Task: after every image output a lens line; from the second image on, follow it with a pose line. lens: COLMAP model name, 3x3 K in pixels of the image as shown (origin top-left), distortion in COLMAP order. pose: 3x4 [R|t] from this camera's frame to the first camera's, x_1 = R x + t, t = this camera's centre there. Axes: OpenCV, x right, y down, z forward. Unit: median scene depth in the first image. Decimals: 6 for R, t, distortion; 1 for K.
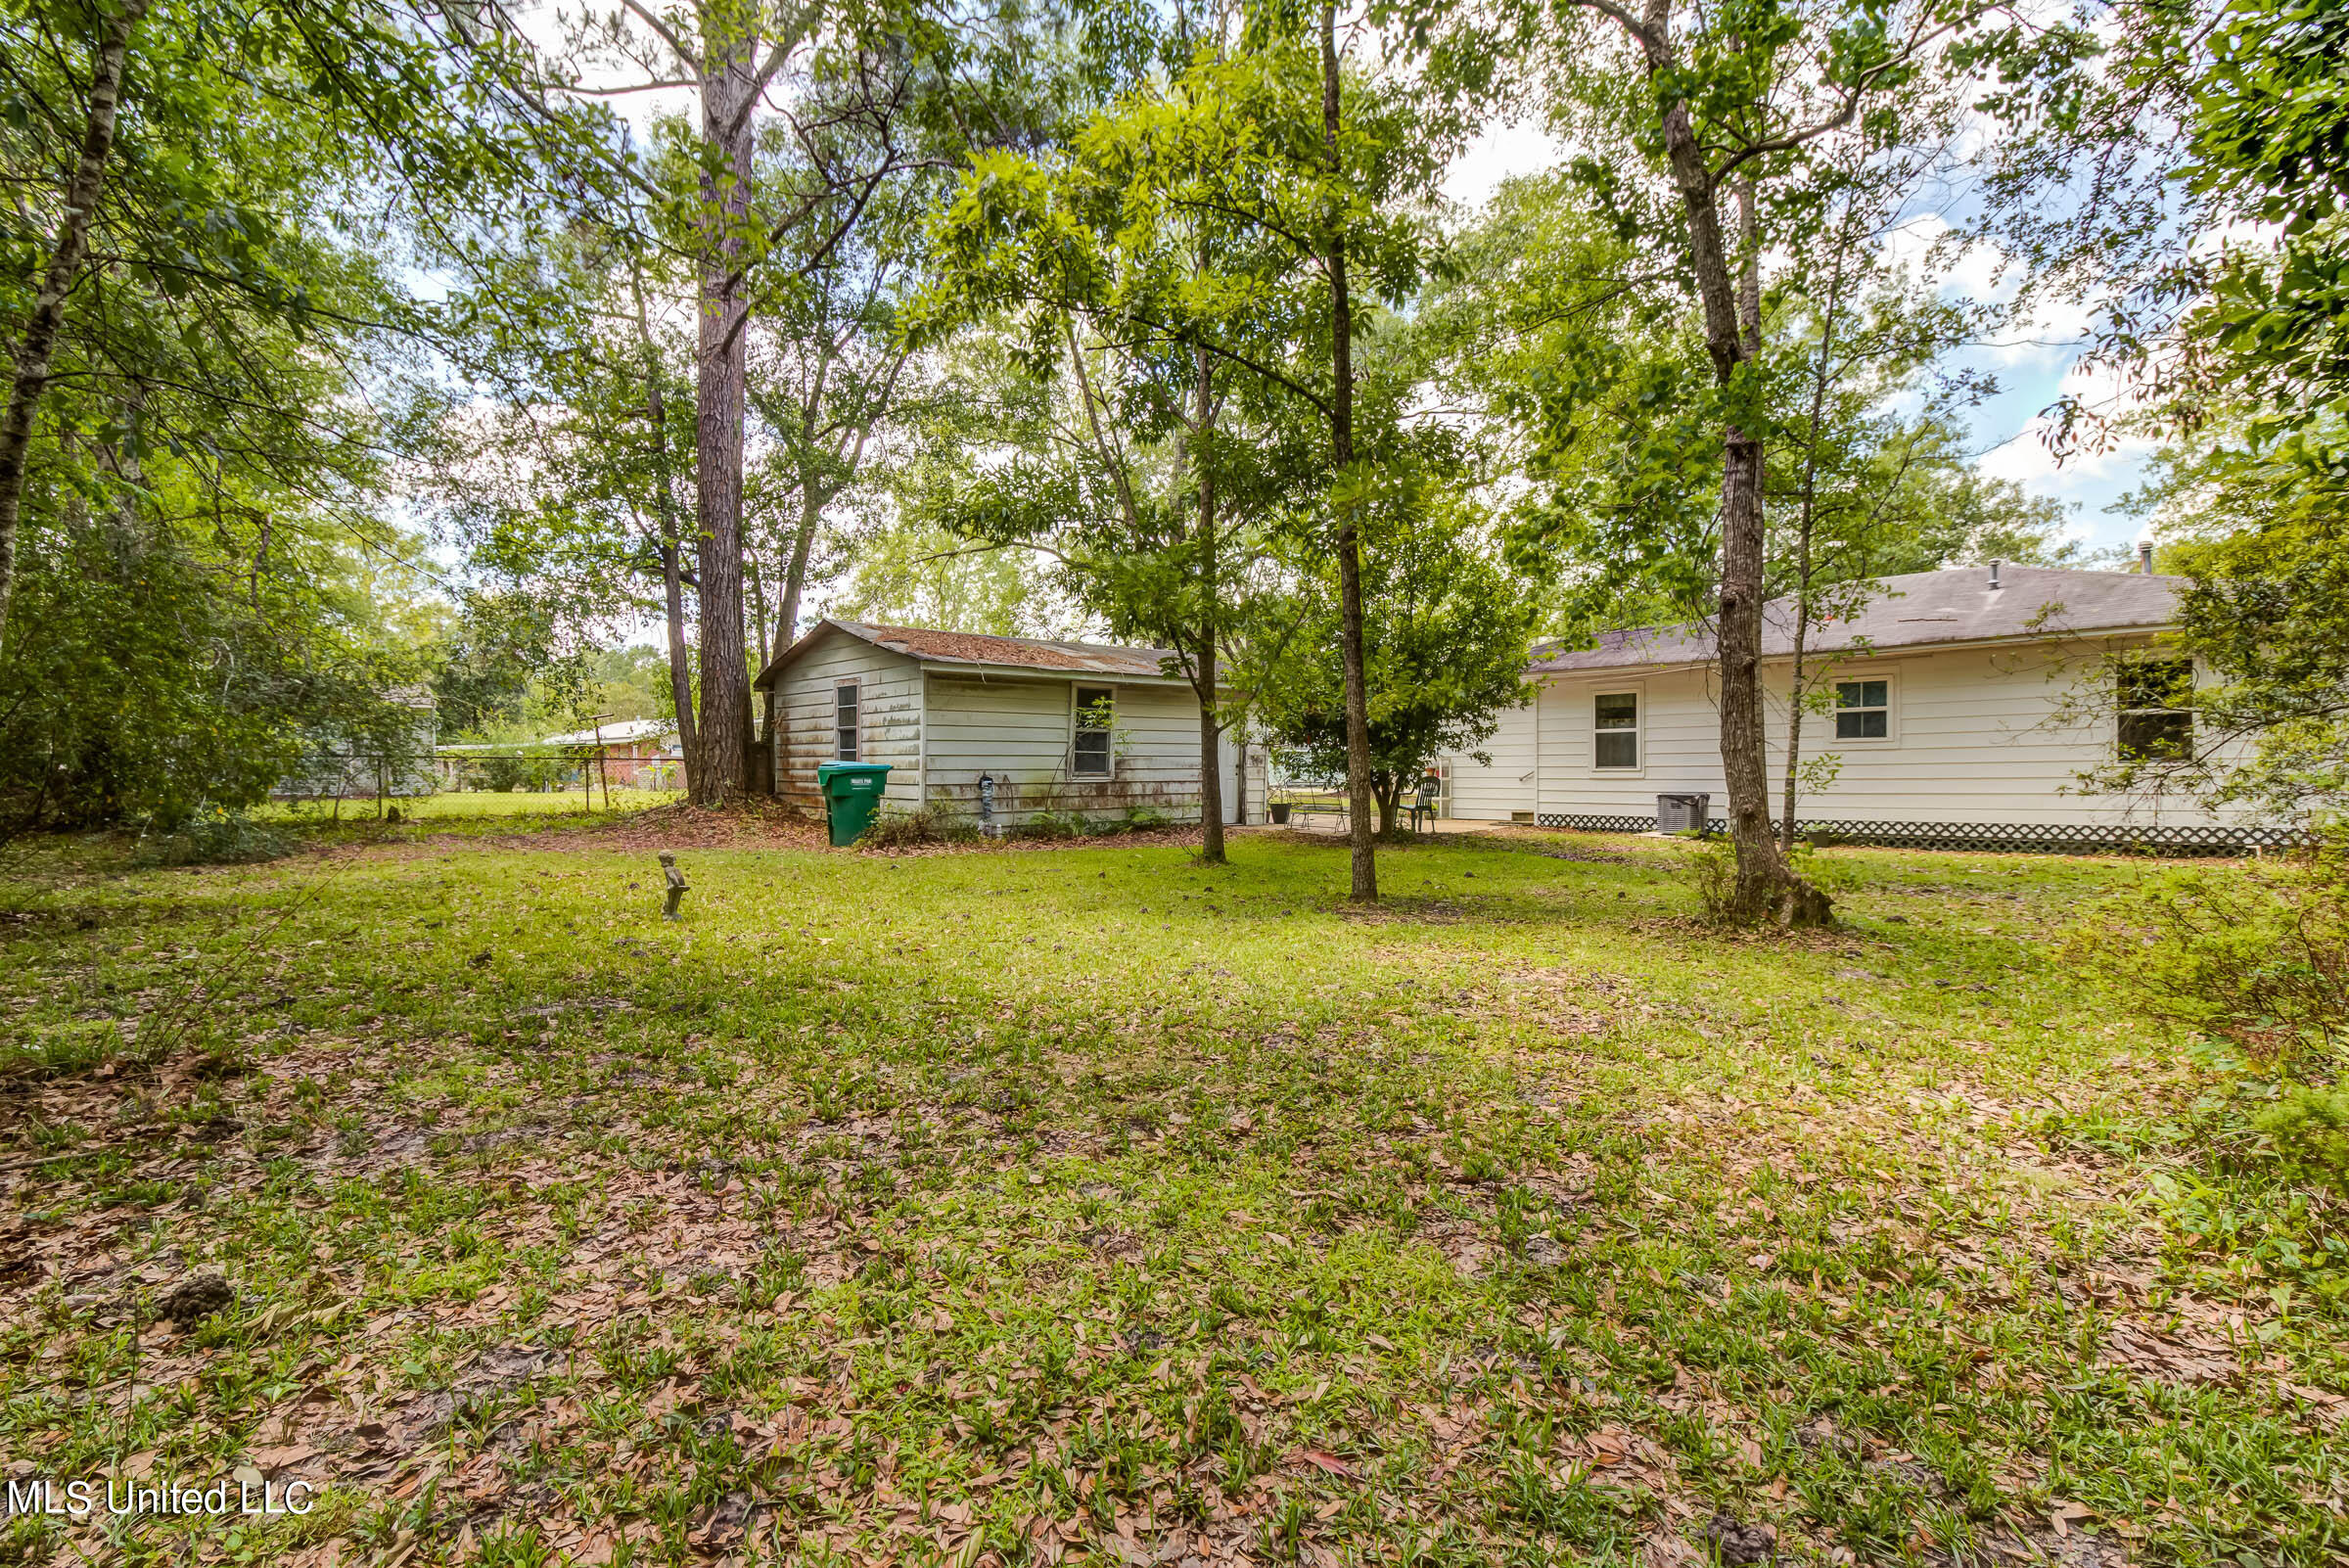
lens RADIAL K [[1114.5, 0, 1174.5], [0, 1114.5, 784.0], [0, 0, 1]] dist [0.000263, -0.000571]
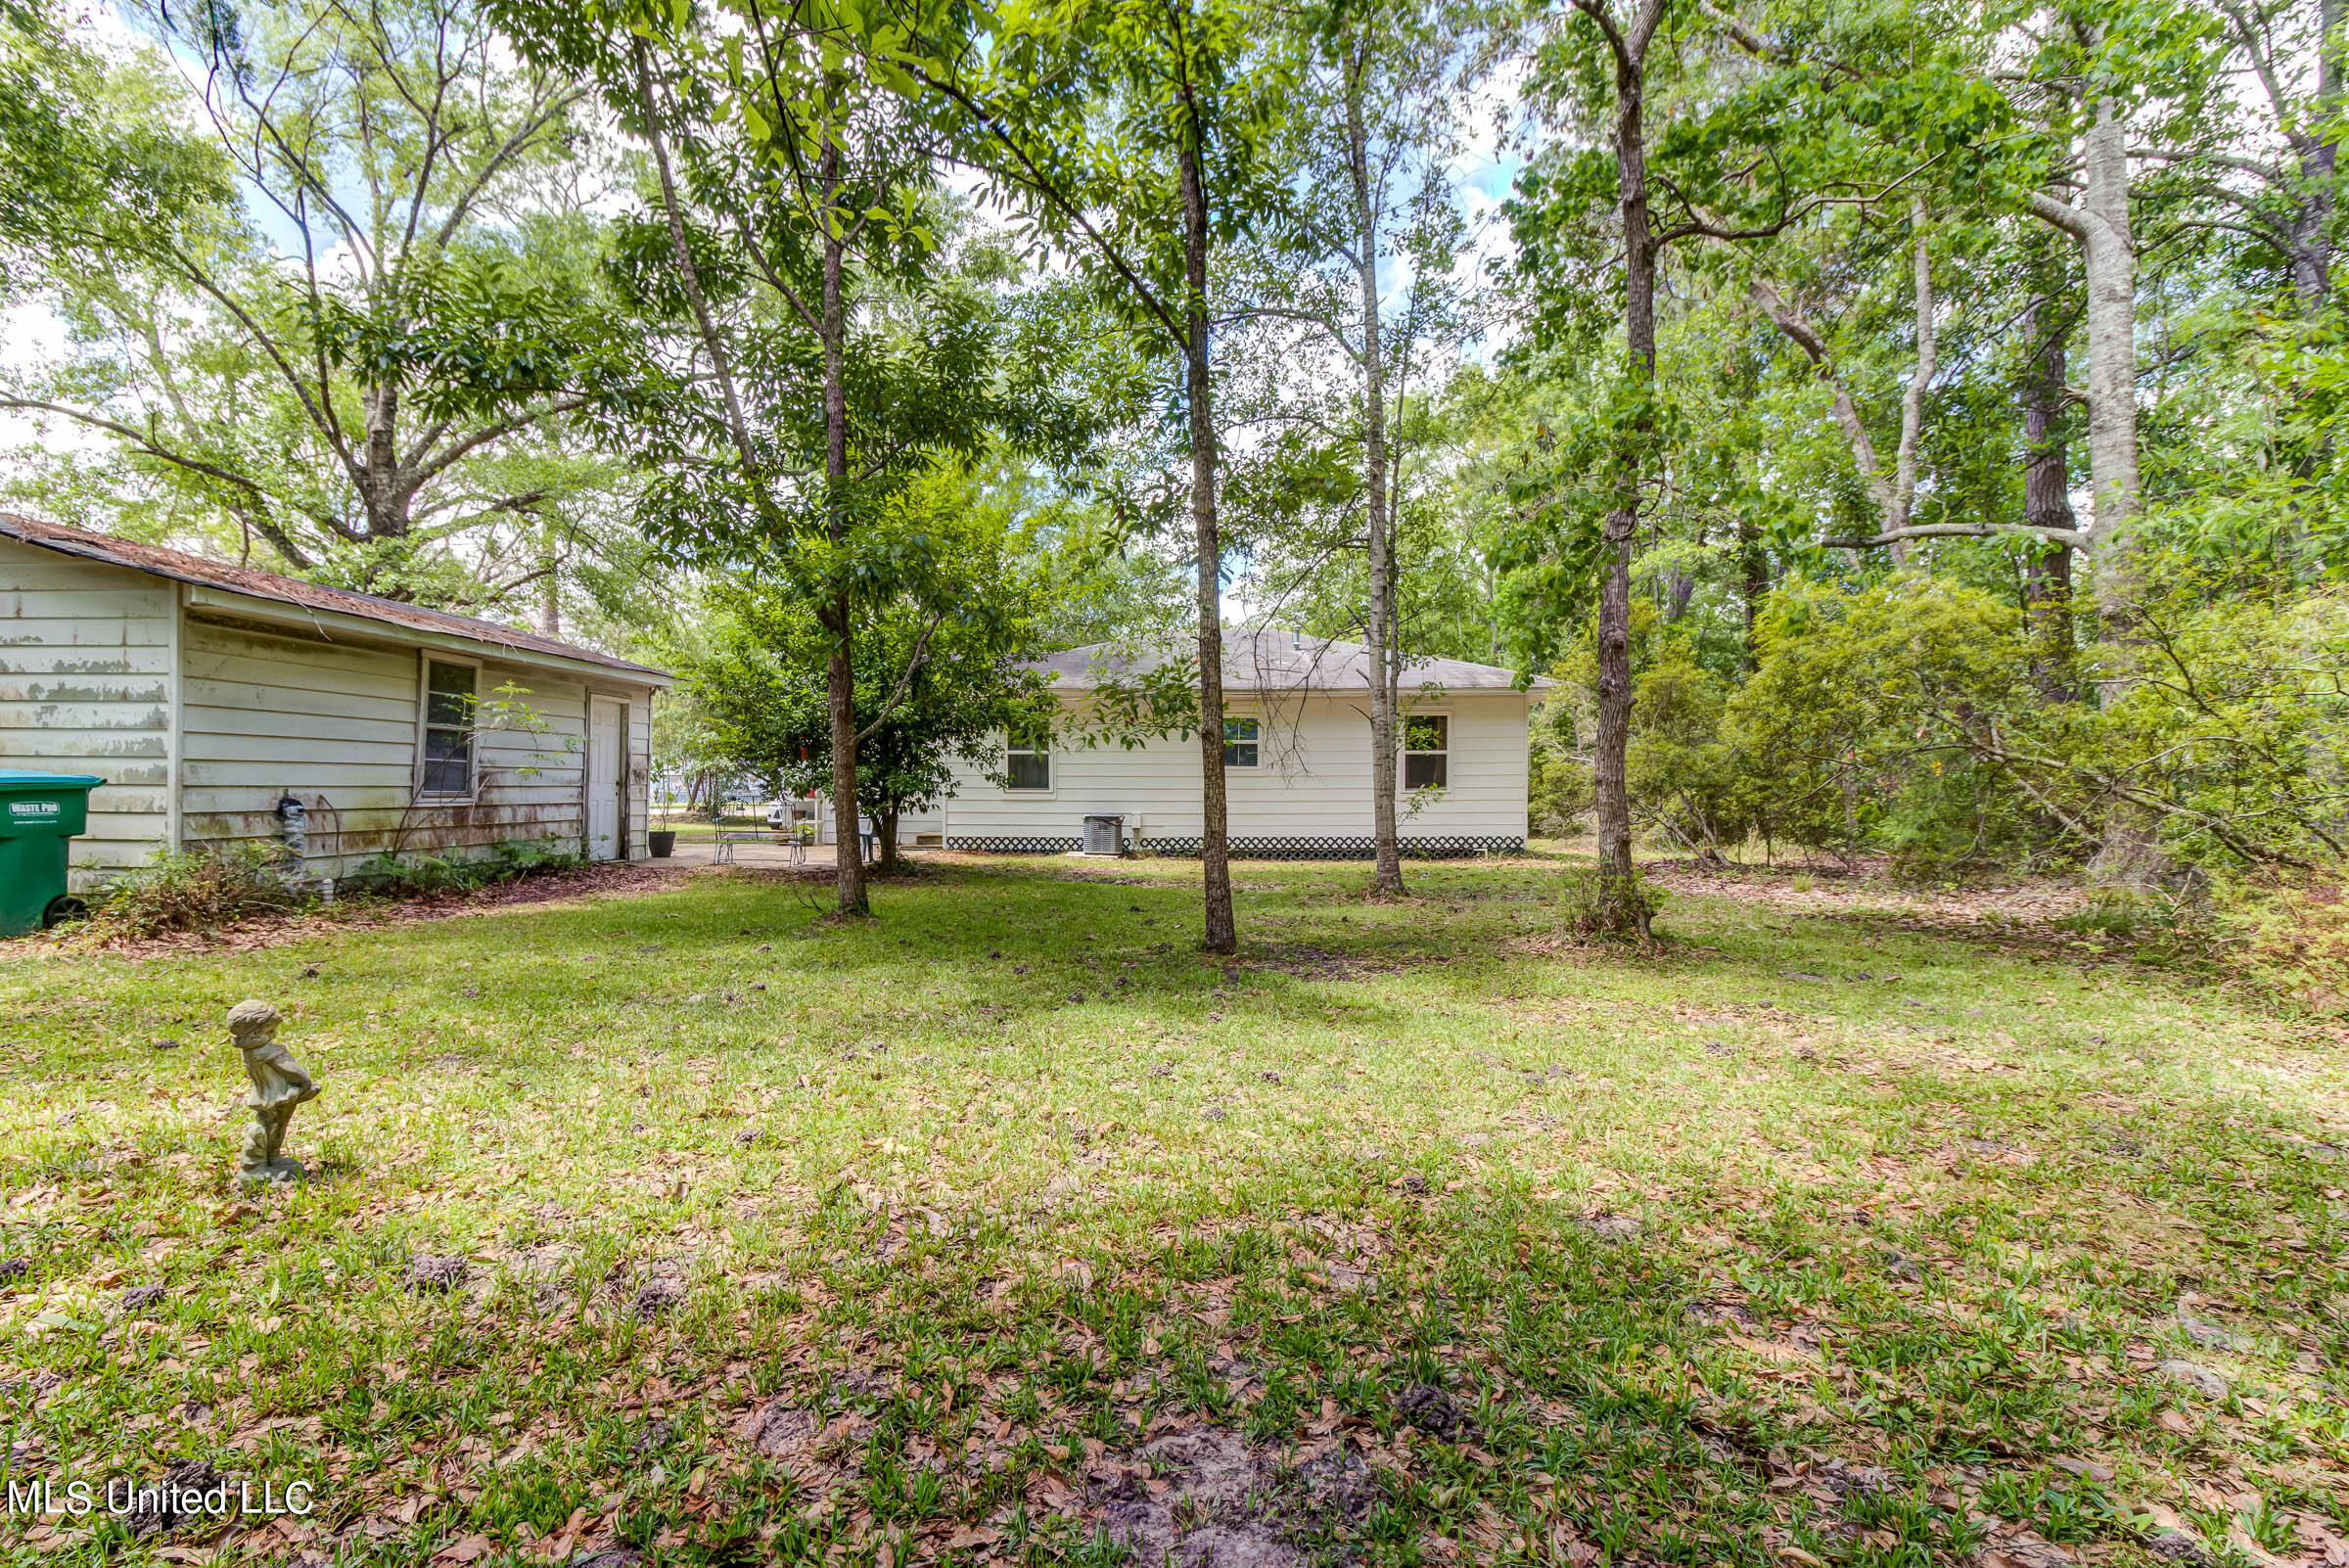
lens RADIAL K [[1114.5, 0, 1174.5], [0, 1114.5, 784.0], [0, 0, 1]] dist [0.000263, -0.000571]
pose [[0.709514, 0.006925, 0.704657, -0.245635], [0.004163, 0.999893, -0.014018, -0.003770], [-0.704679, 0.012879, 0.709409, 0.255076]]
